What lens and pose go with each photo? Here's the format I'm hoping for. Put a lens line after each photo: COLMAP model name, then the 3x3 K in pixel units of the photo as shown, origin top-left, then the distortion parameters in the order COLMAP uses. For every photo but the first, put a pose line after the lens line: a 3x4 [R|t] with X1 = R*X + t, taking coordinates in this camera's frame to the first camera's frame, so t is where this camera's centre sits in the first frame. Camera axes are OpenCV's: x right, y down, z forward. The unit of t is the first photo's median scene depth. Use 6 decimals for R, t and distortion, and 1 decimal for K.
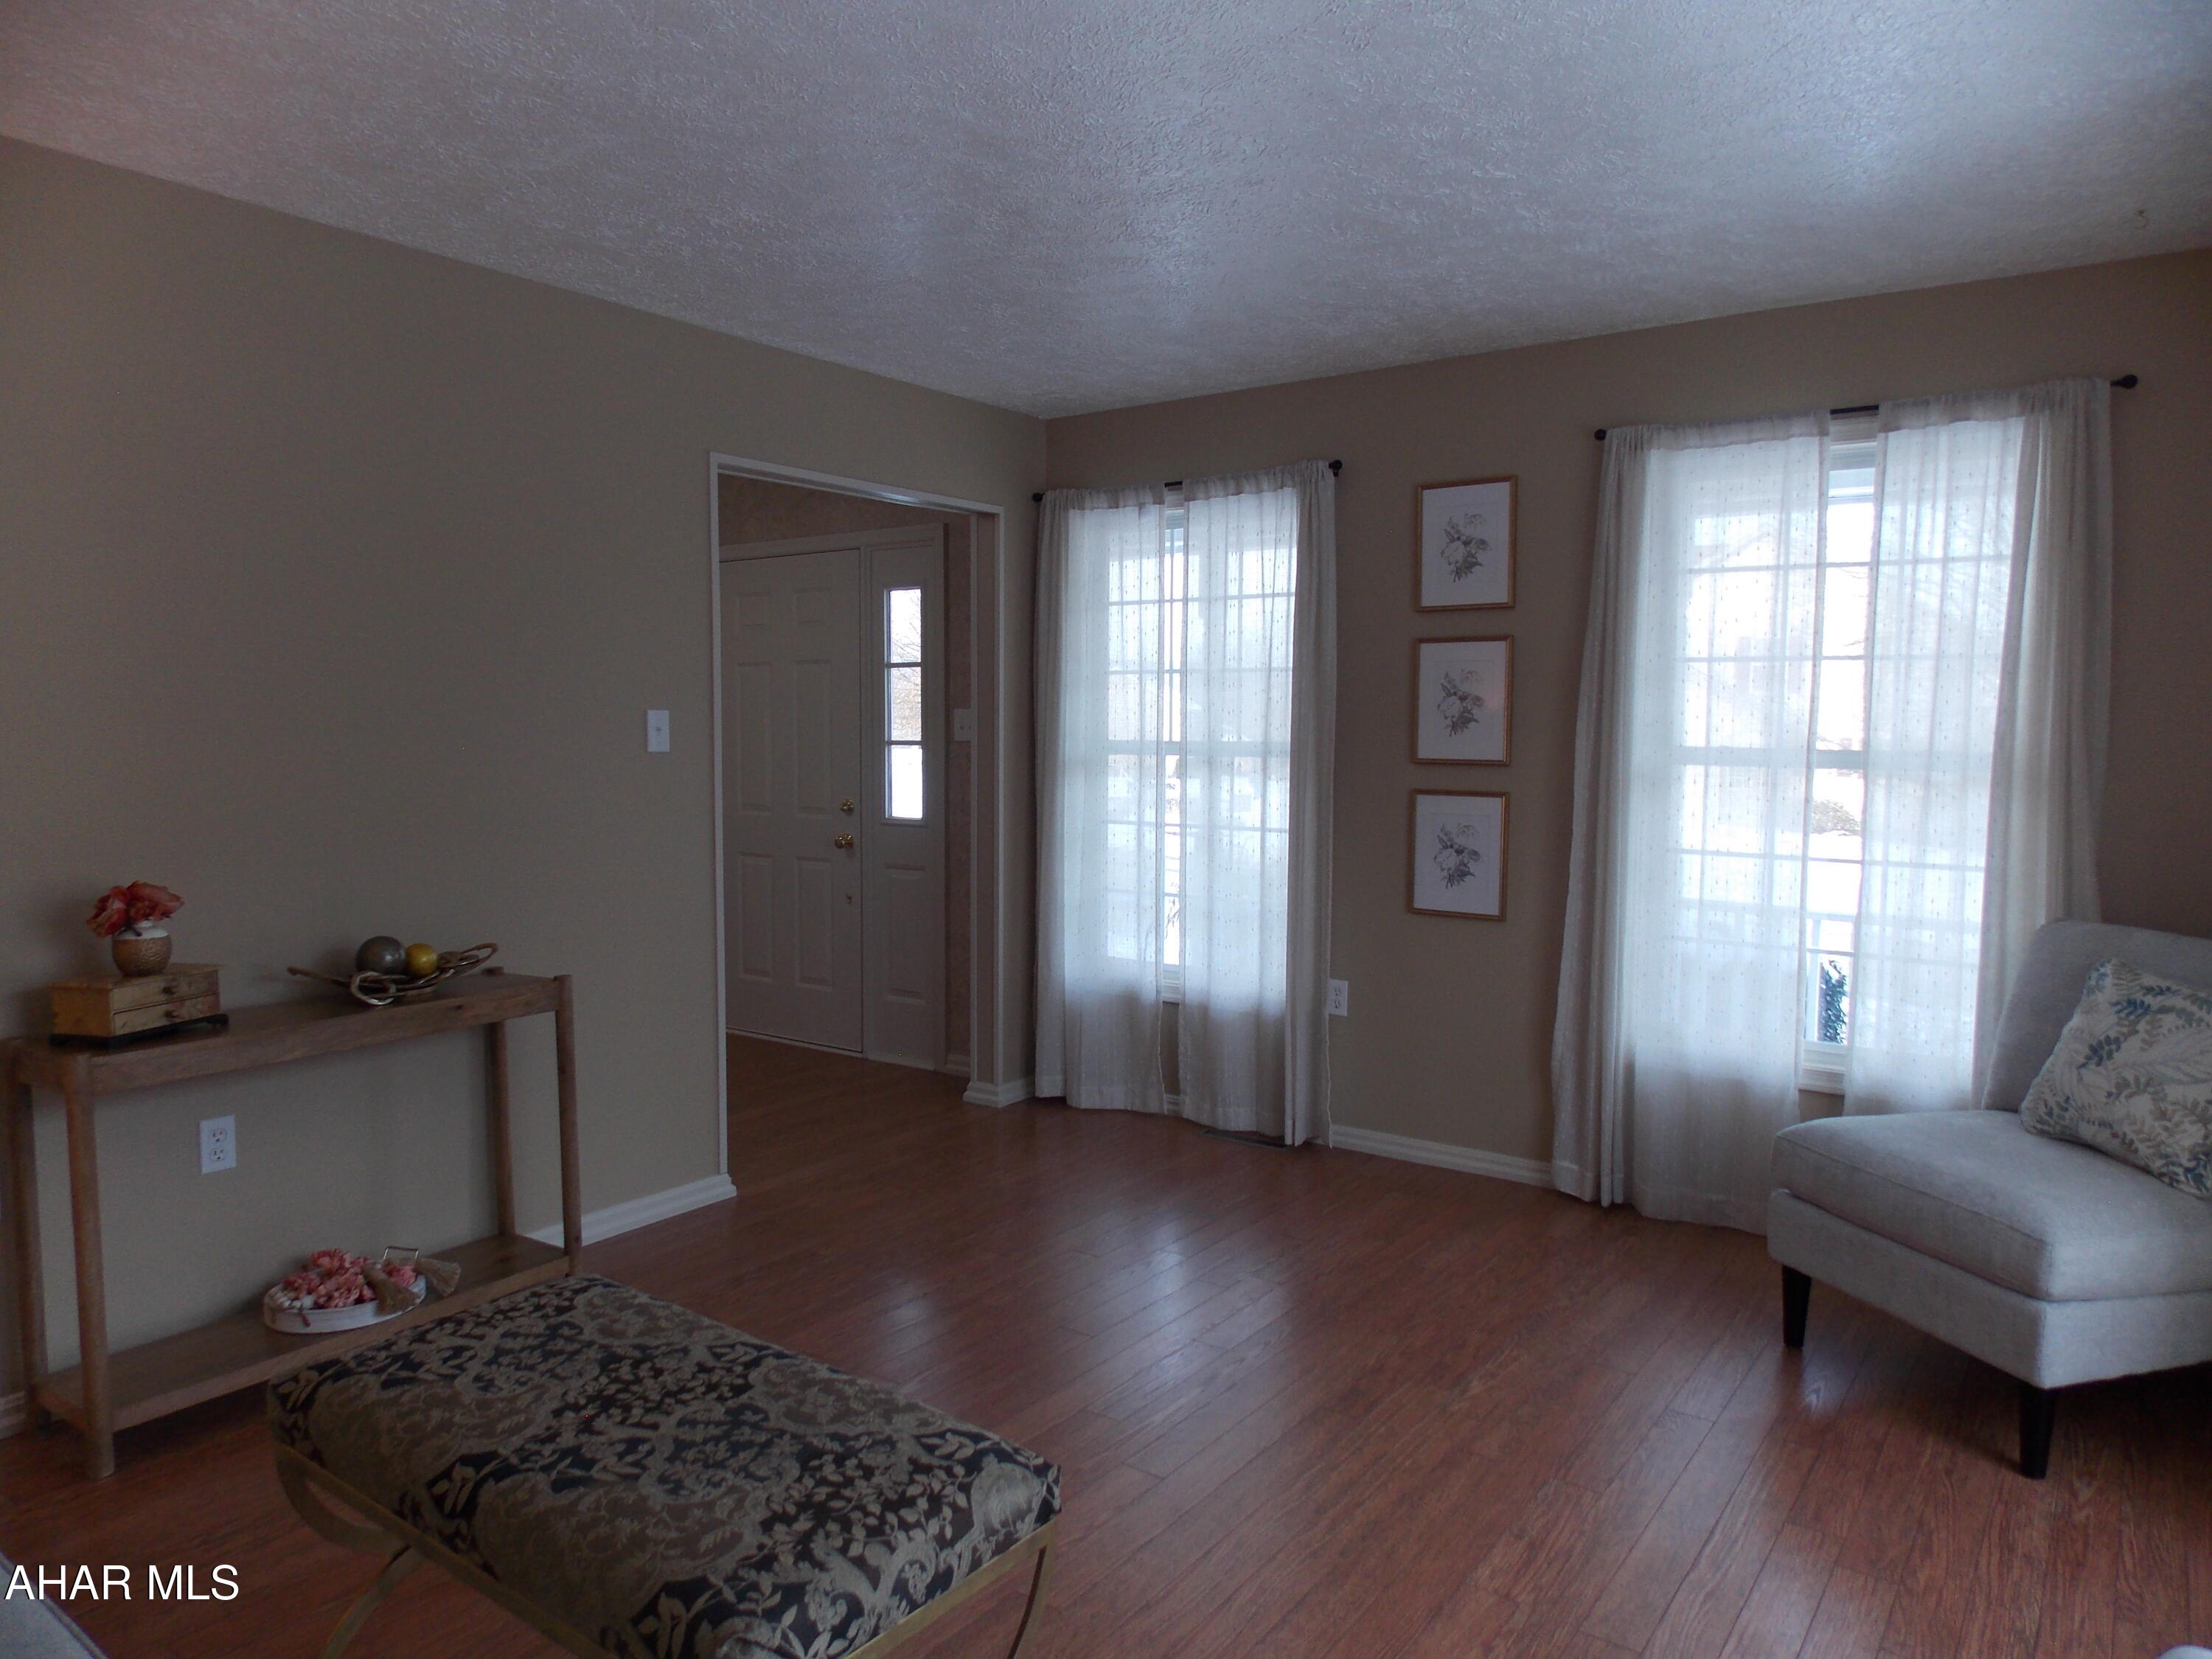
lens RADIAL K [[1498.2, 0, 1146.5], [0, 1498.2, 817.4], [0, 0, 1]] dist [0.014796, 0.001255]
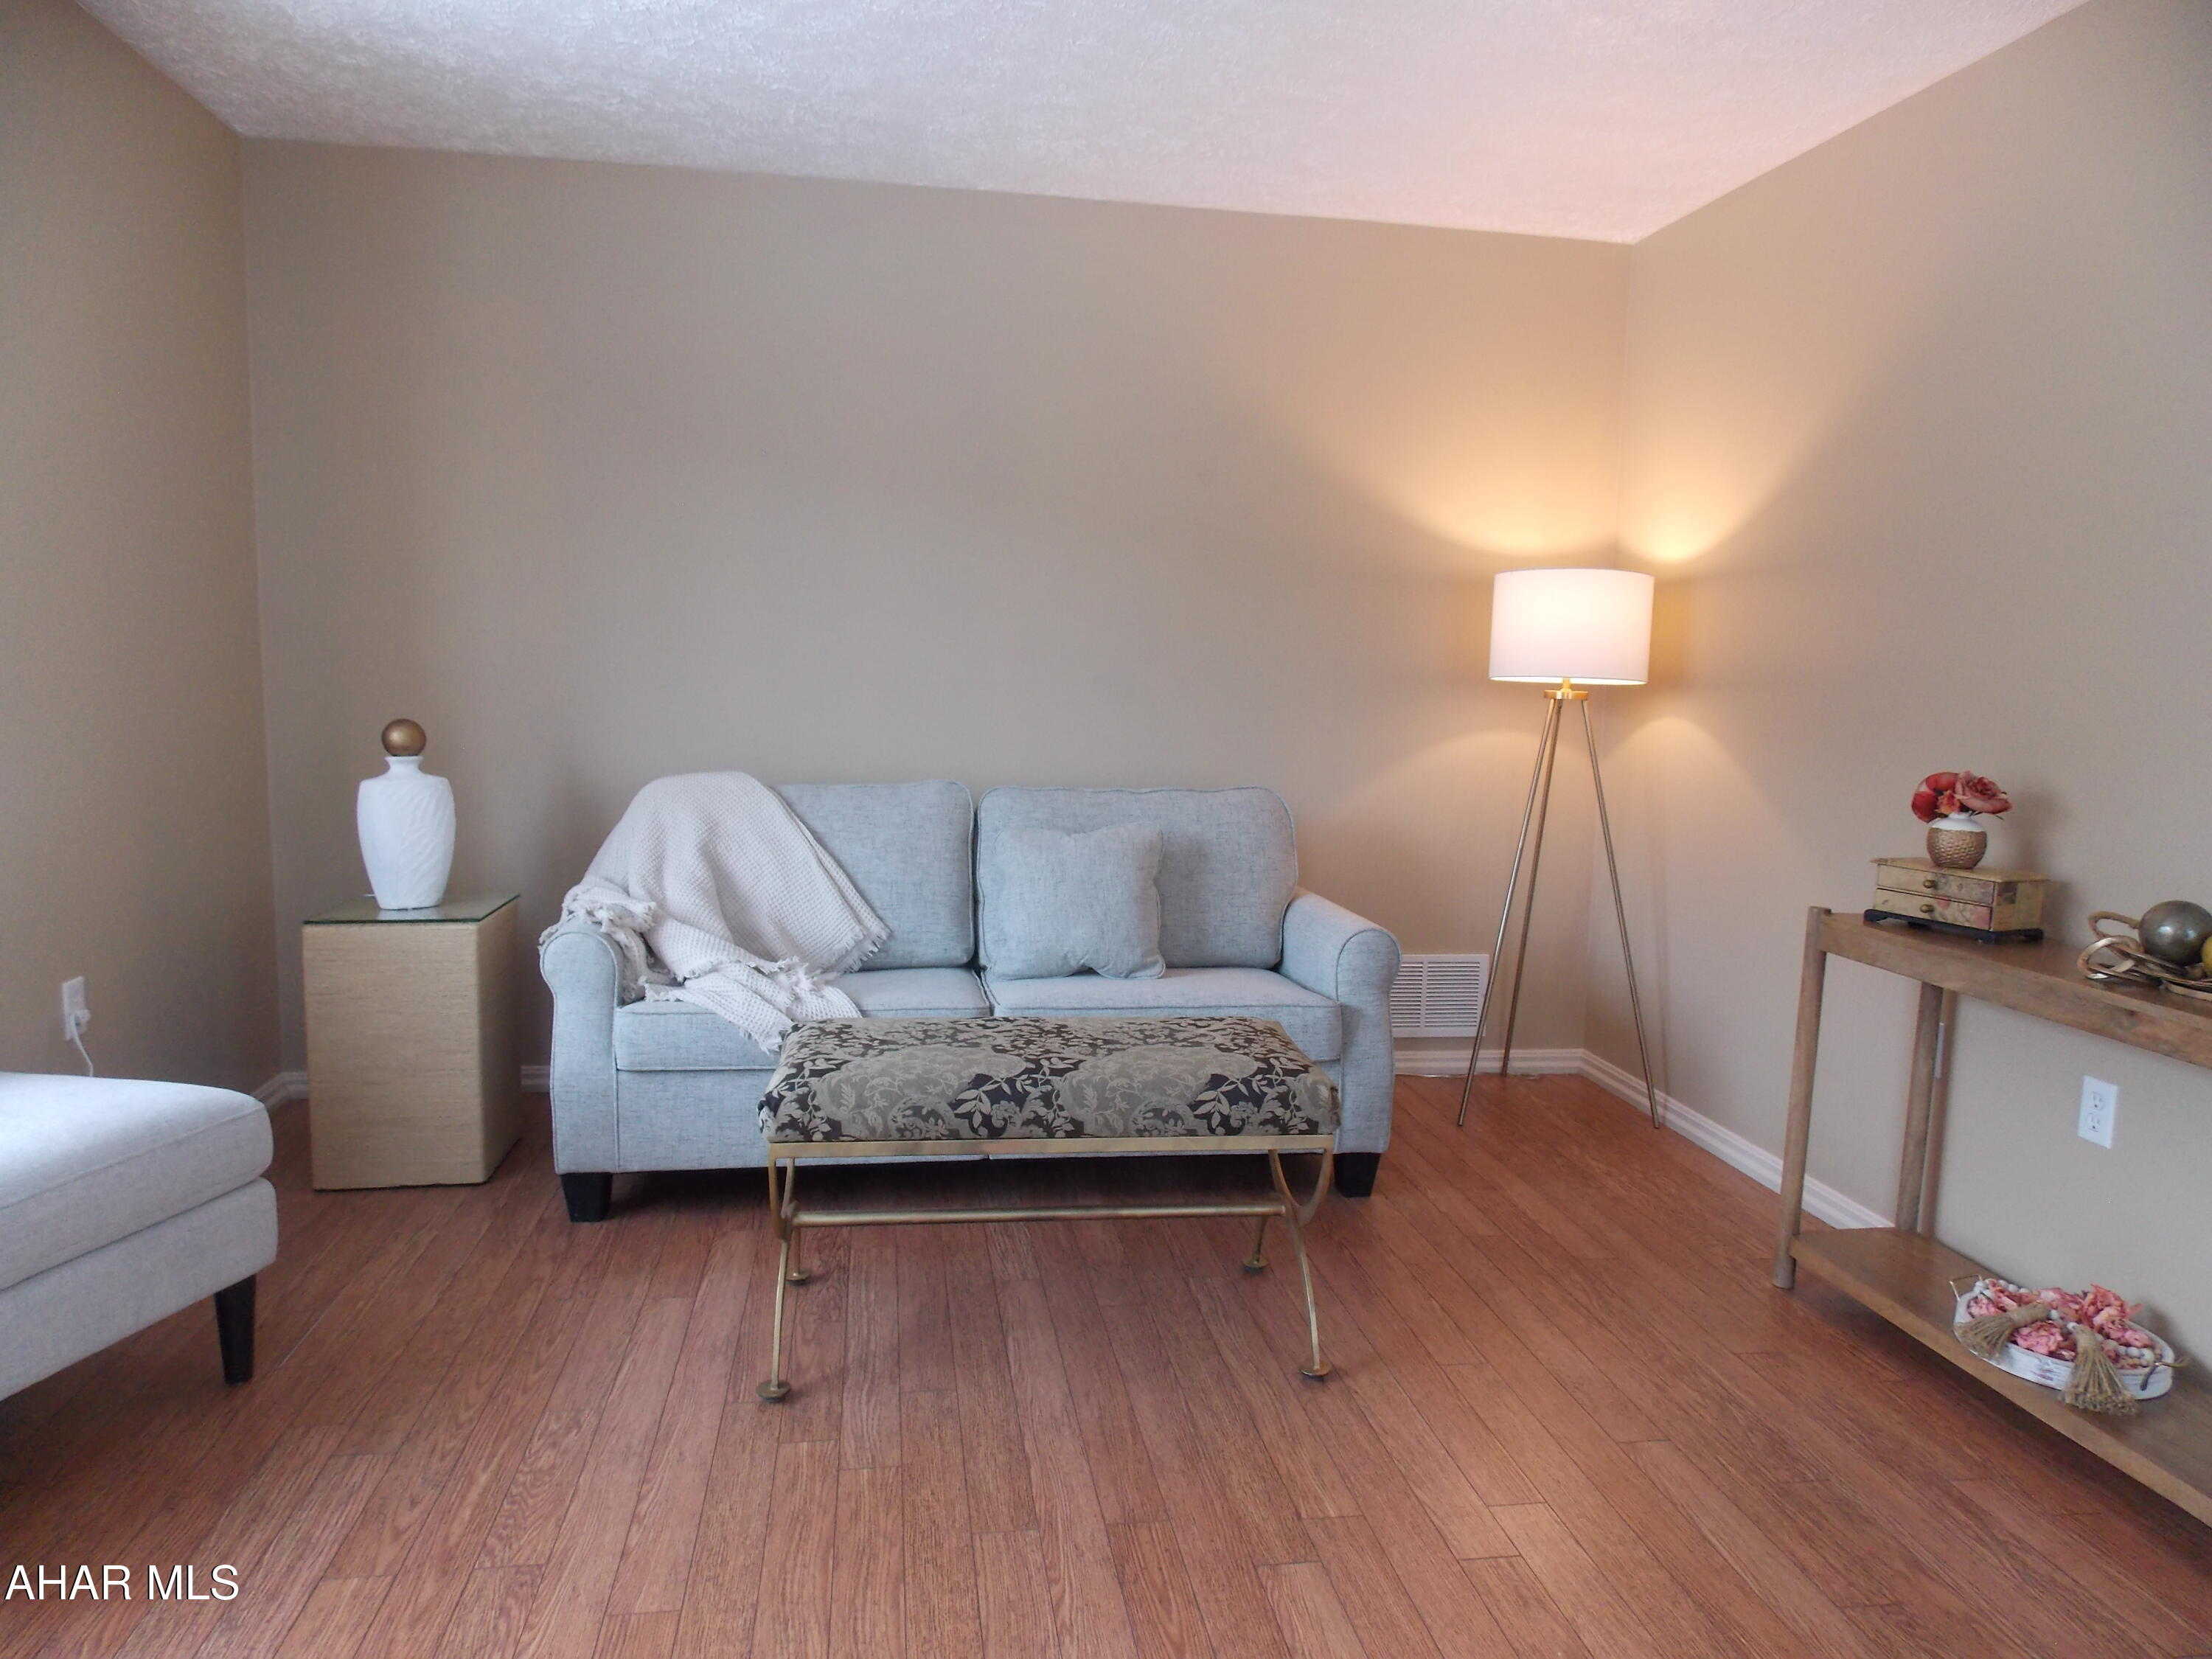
lens RADIAL K [[1464.8, 0, 1110.0], [0, 1464.8, 816.2], [0, 0, 1]] dist [0.005391, -0.000785]
pose [[-0.726714, 0.051268, -0.685025, 0.341754], [-0.078181, 0.984559, 0.156624, -0.031820], [0.682477, 0.167377, -0.711484, 1.191835]]
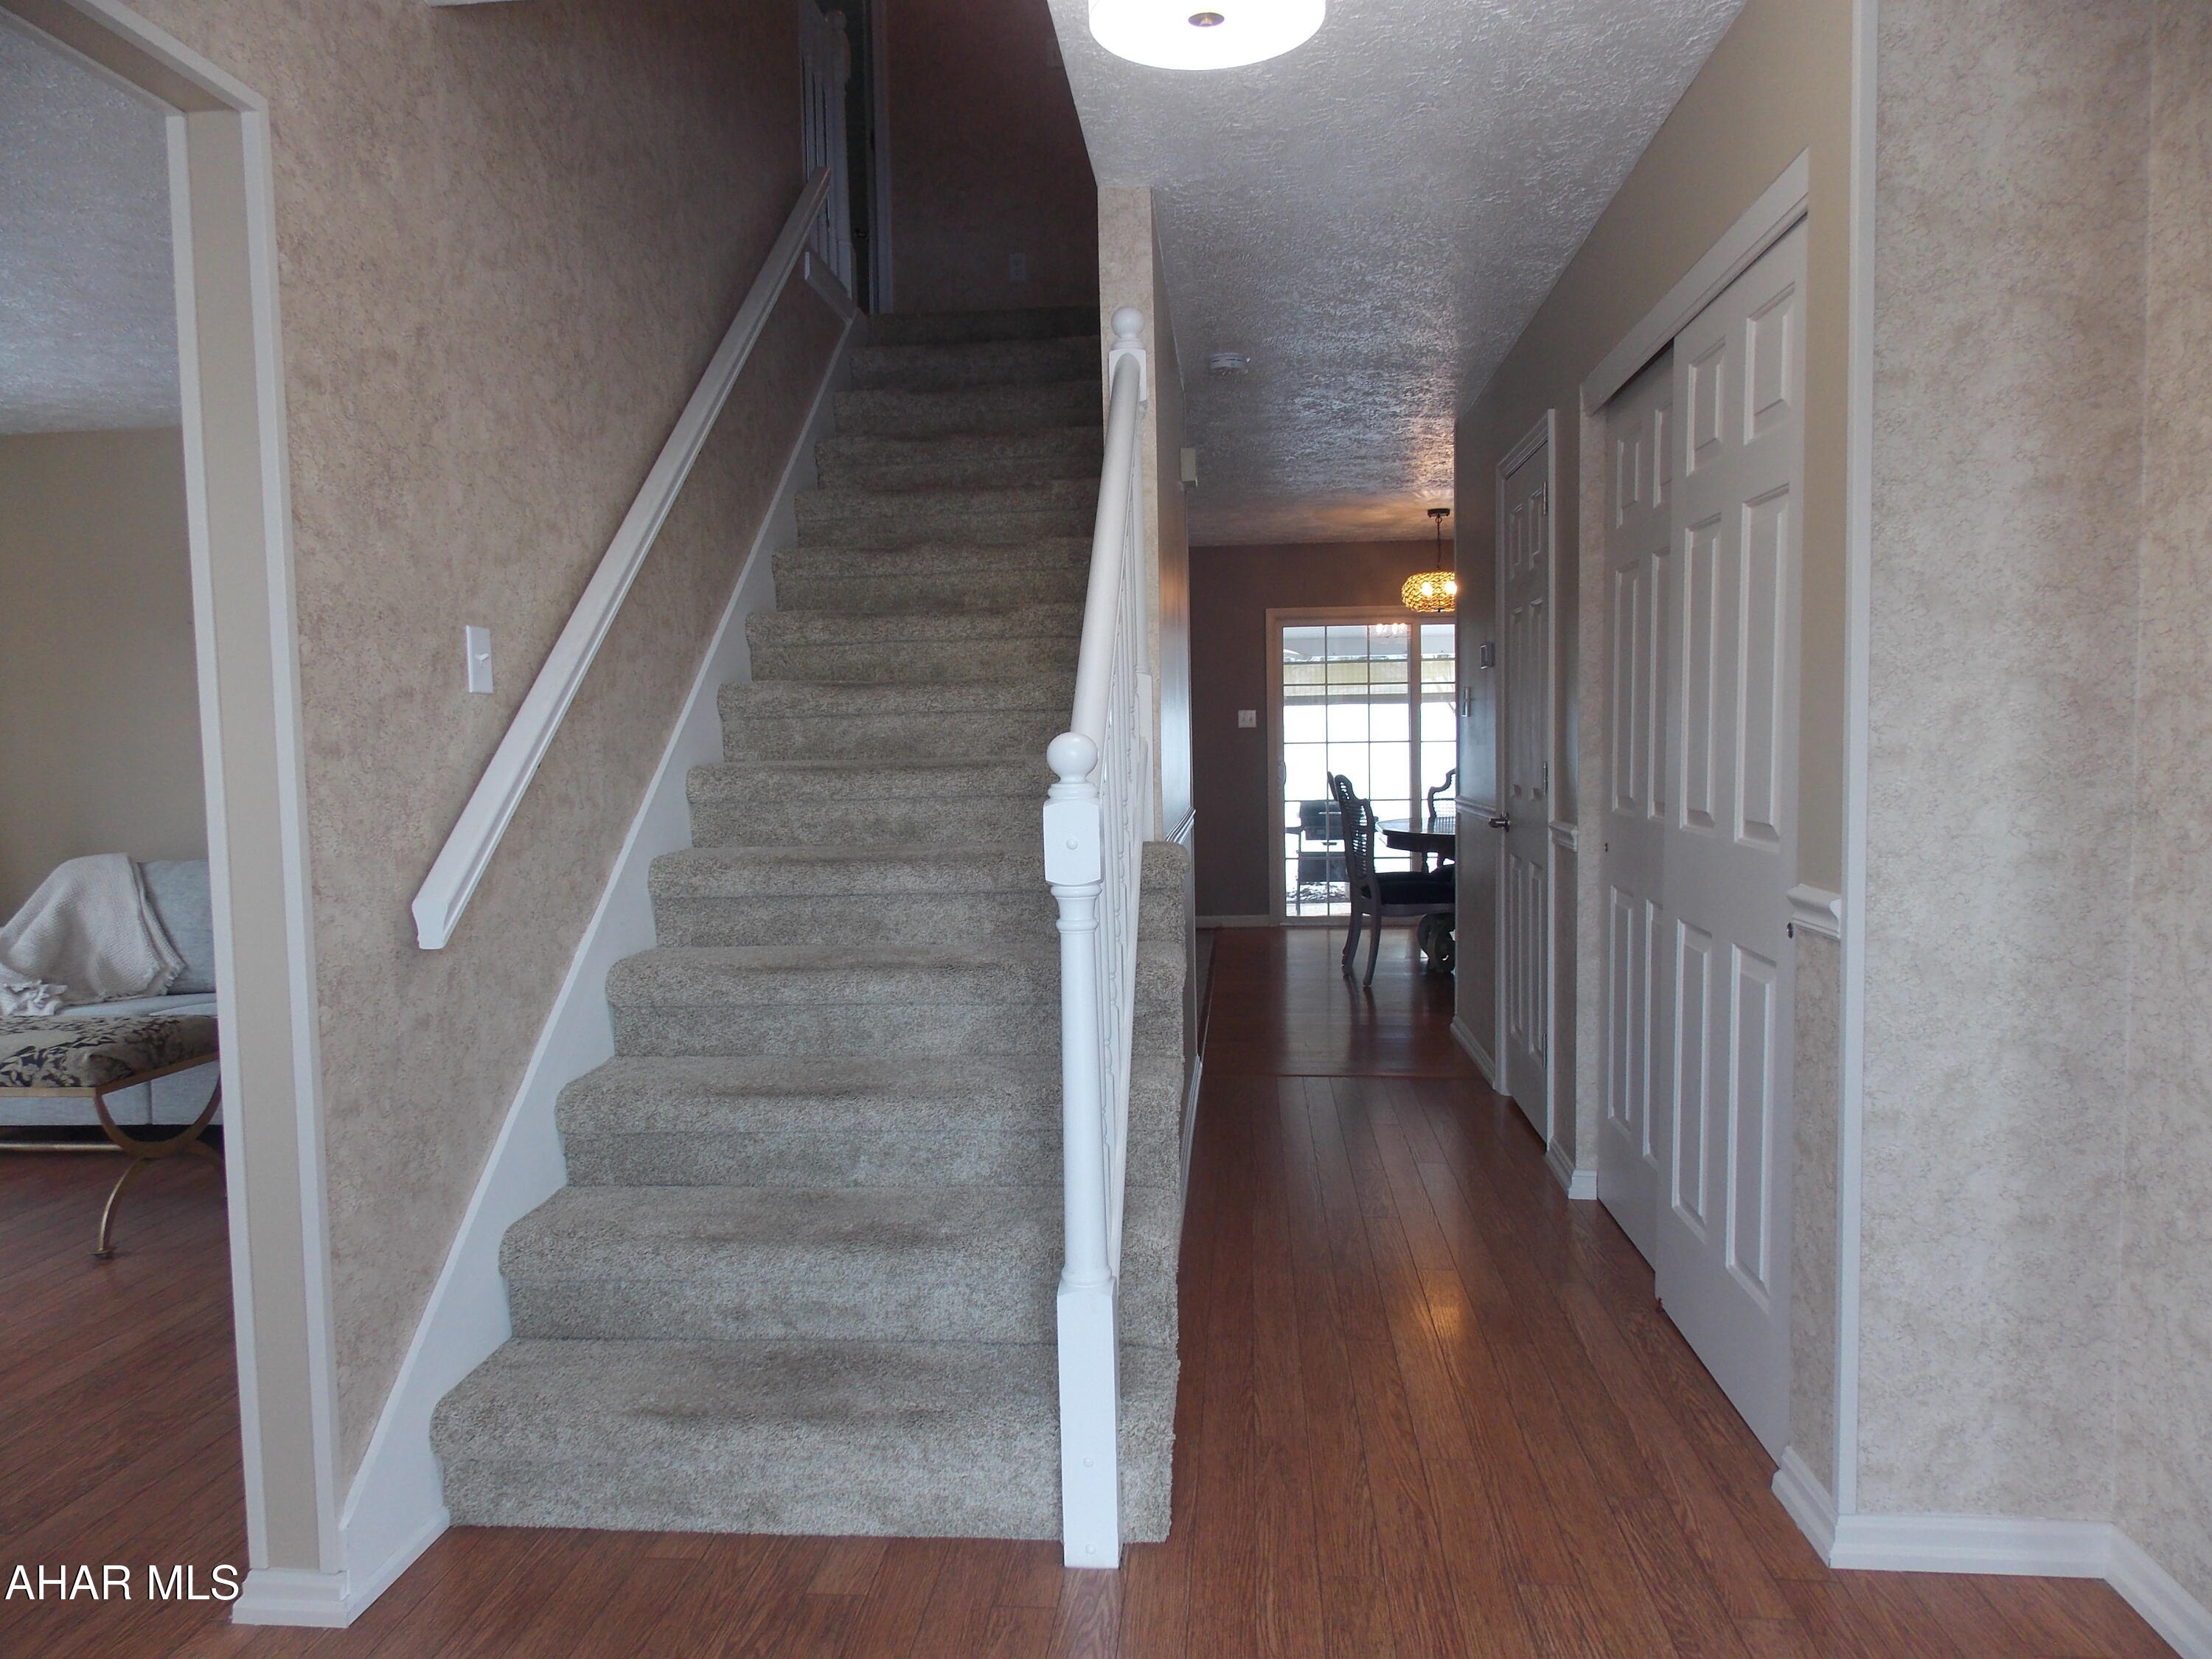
lens RADIAL K [[1464.8, 0, 1110.0], [0, 1464.8, 816.2], [0, 0, 1]] dist [0.005391, -0.000785]
pose [[-0.872471, 0.043374, -0.486737, -0.420118], [-0.016055, 0.992971, 0.117263, -0.111982], [0.488402, 0.110123, -0.865642, 2.115878]]
